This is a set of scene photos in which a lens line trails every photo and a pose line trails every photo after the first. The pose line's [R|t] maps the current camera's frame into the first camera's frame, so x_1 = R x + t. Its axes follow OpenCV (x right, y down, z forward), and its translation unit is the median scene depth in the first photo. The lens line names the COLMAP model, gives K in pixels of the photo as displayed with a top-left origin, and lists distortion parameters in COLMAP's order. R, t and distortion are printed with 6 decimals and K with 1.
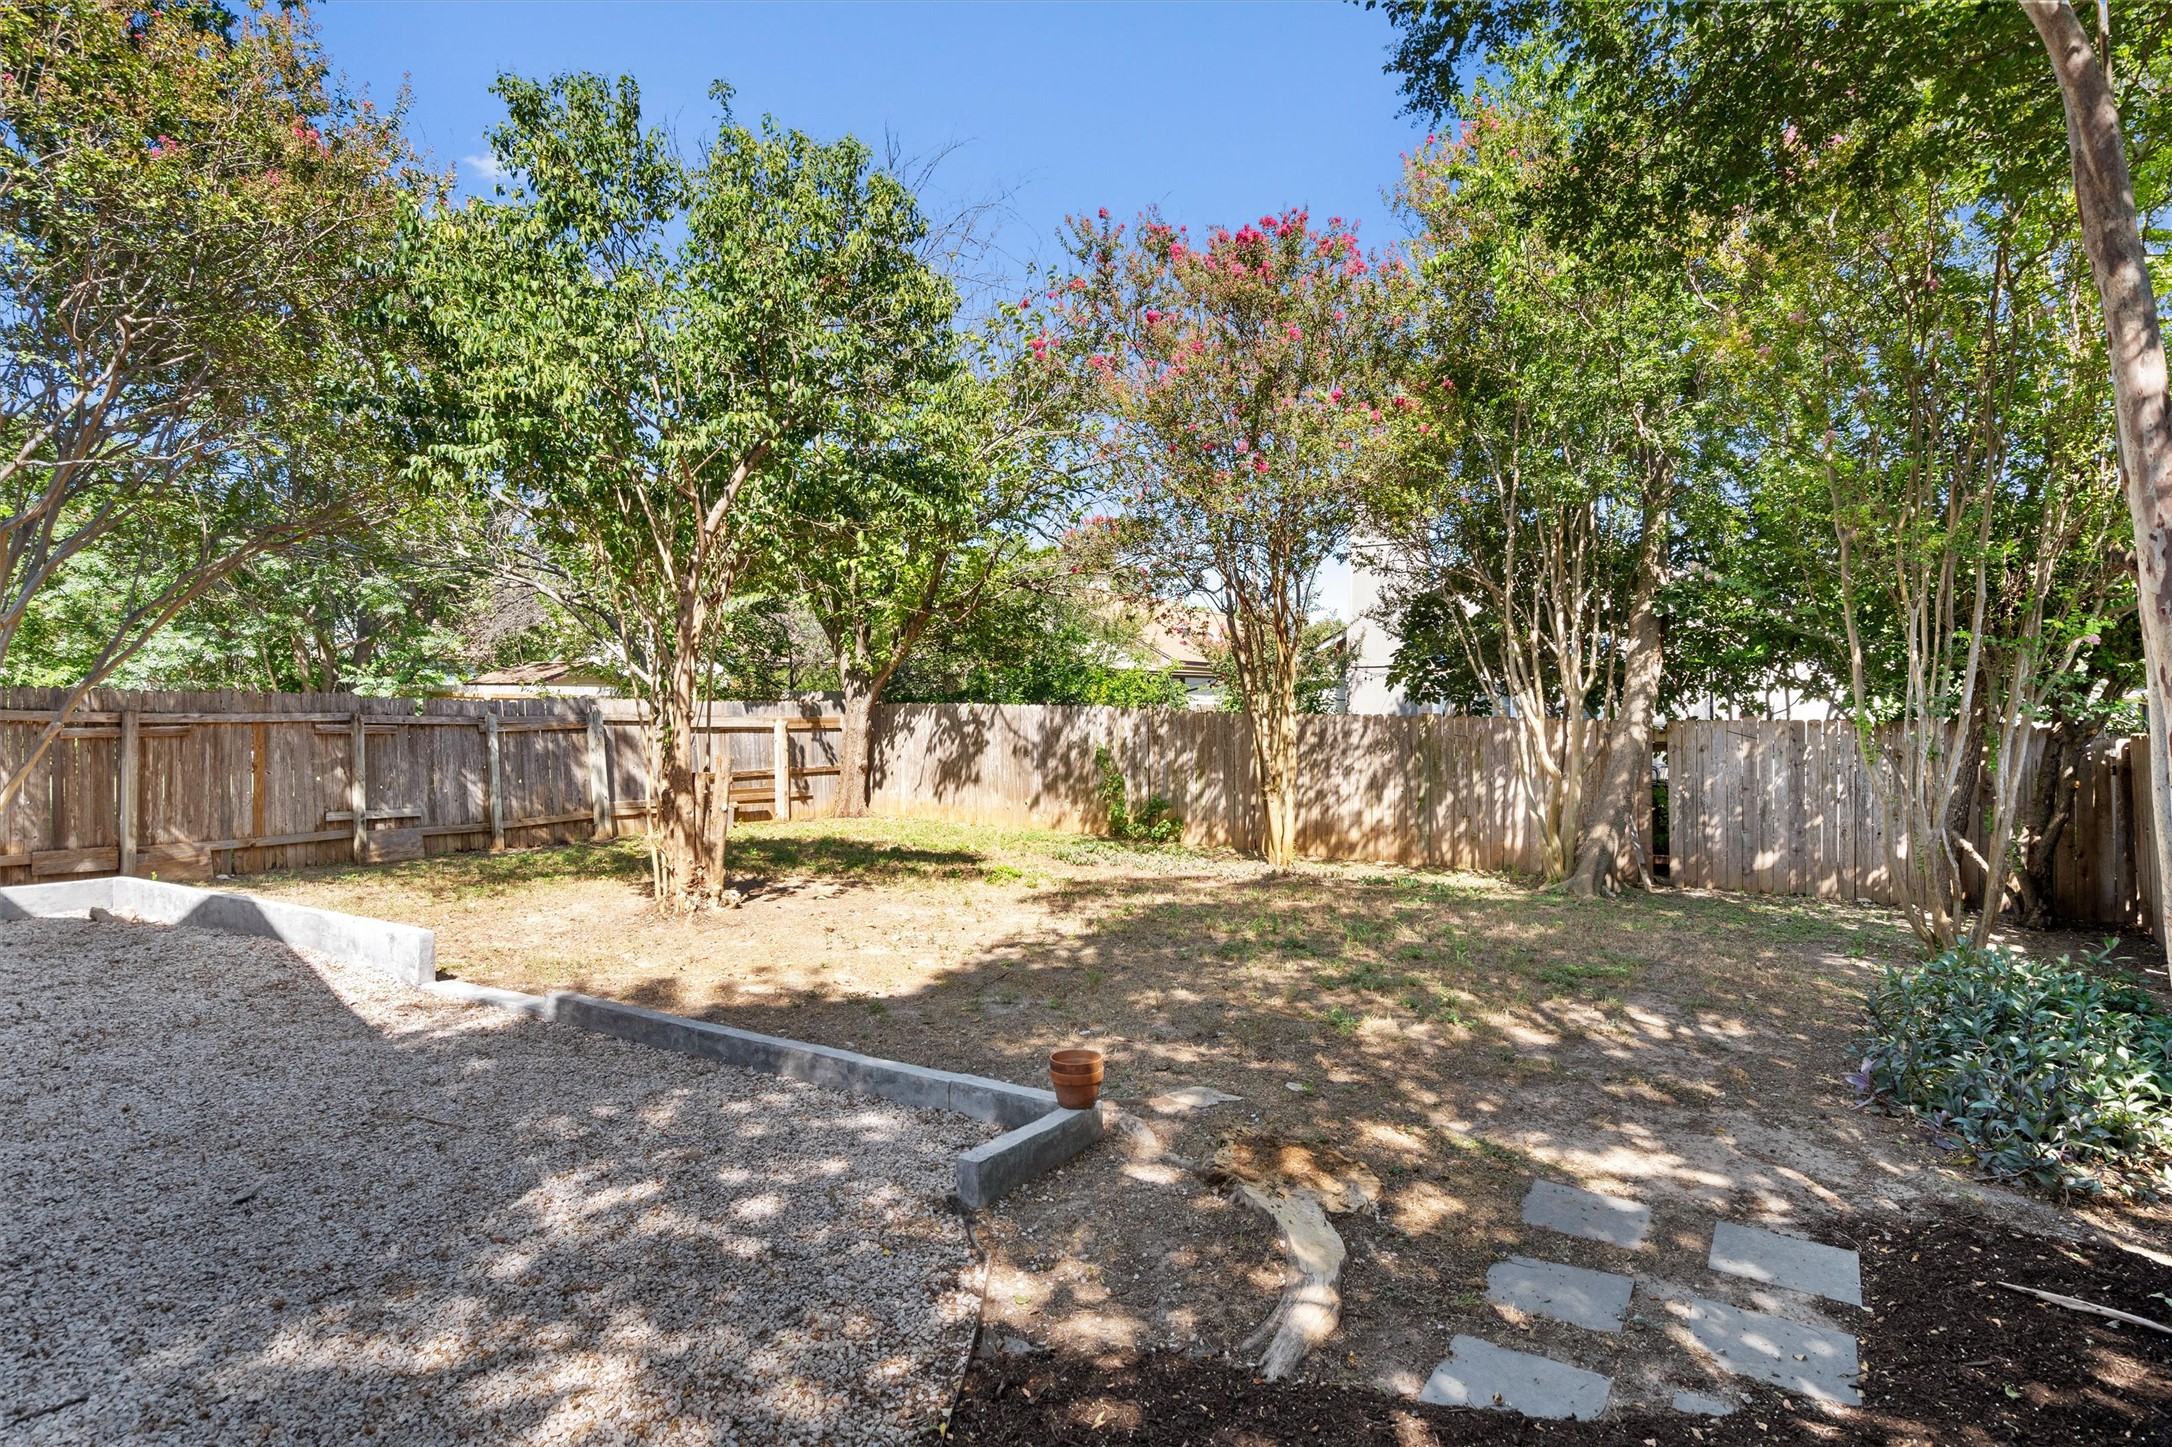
lens RADIAL K [[1051.9, 0, 1084.0], [0, 1051.9, 720.9], [0, 0, 1]] dist [-0.005490, -0.000607]
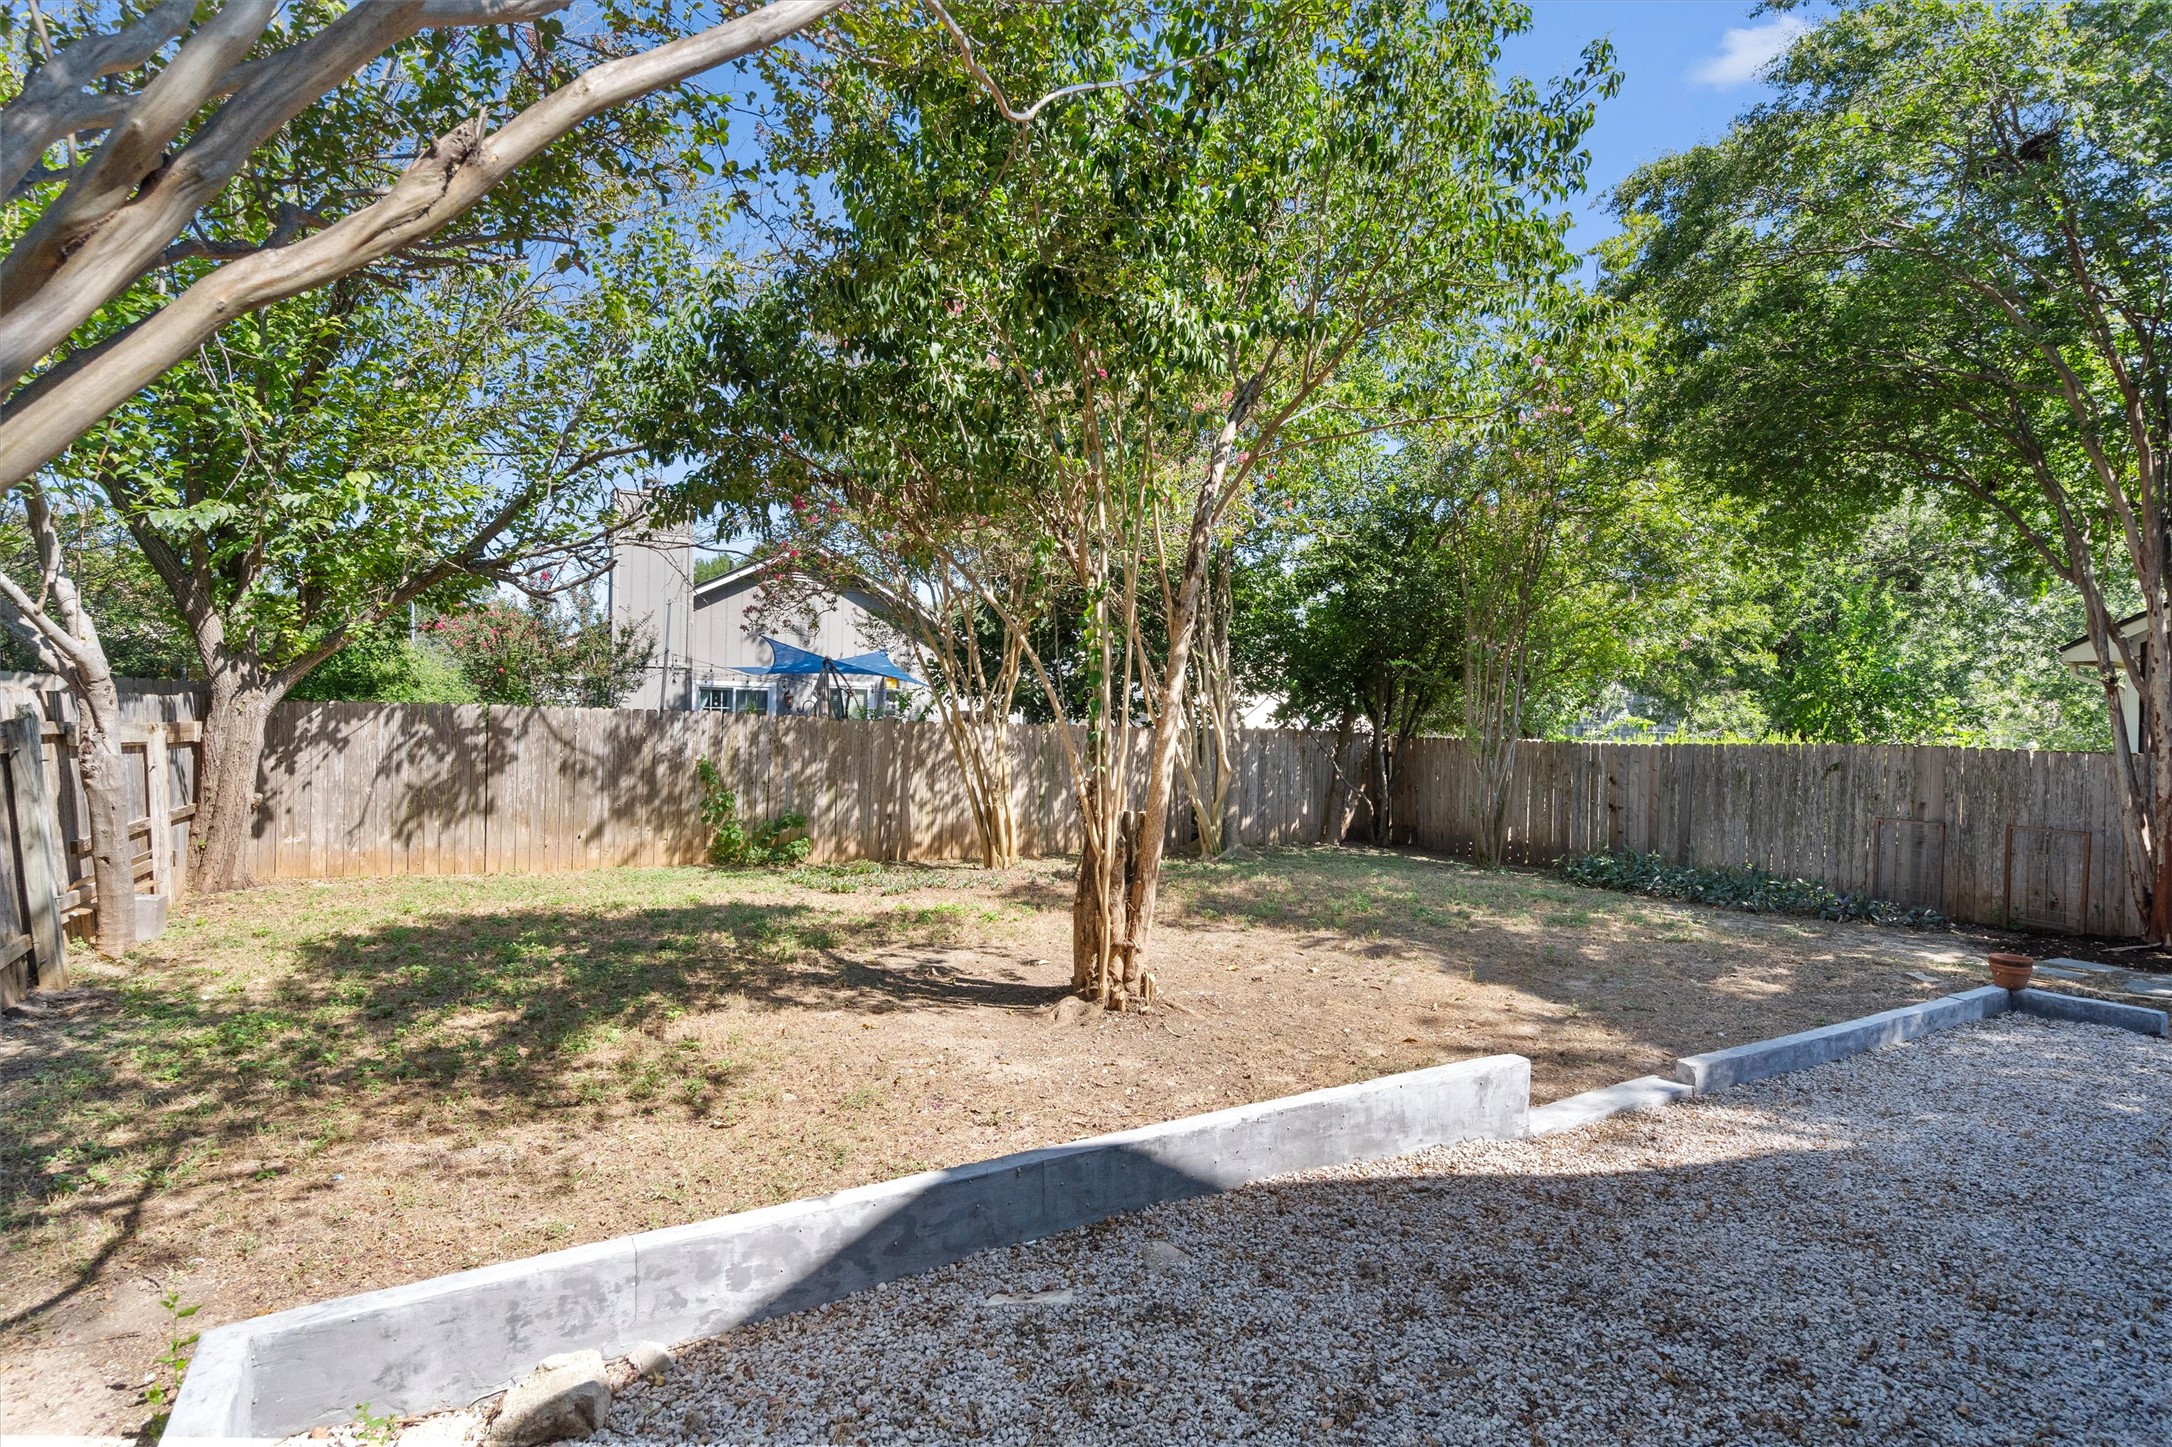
lens RADIAL K [[1051.9, 0, 1084.0], [0, 1051.9, 720.9], [0, 0, 1]] dist [-0.005490, -0.000607]
pose [[0.521885, 0.001271, 0.853015, -0.542415], [-0.006496, 0.999976, 0.002484, -0.010093], [-0.852991, -0.006838, 0.521880, 0.304428]]
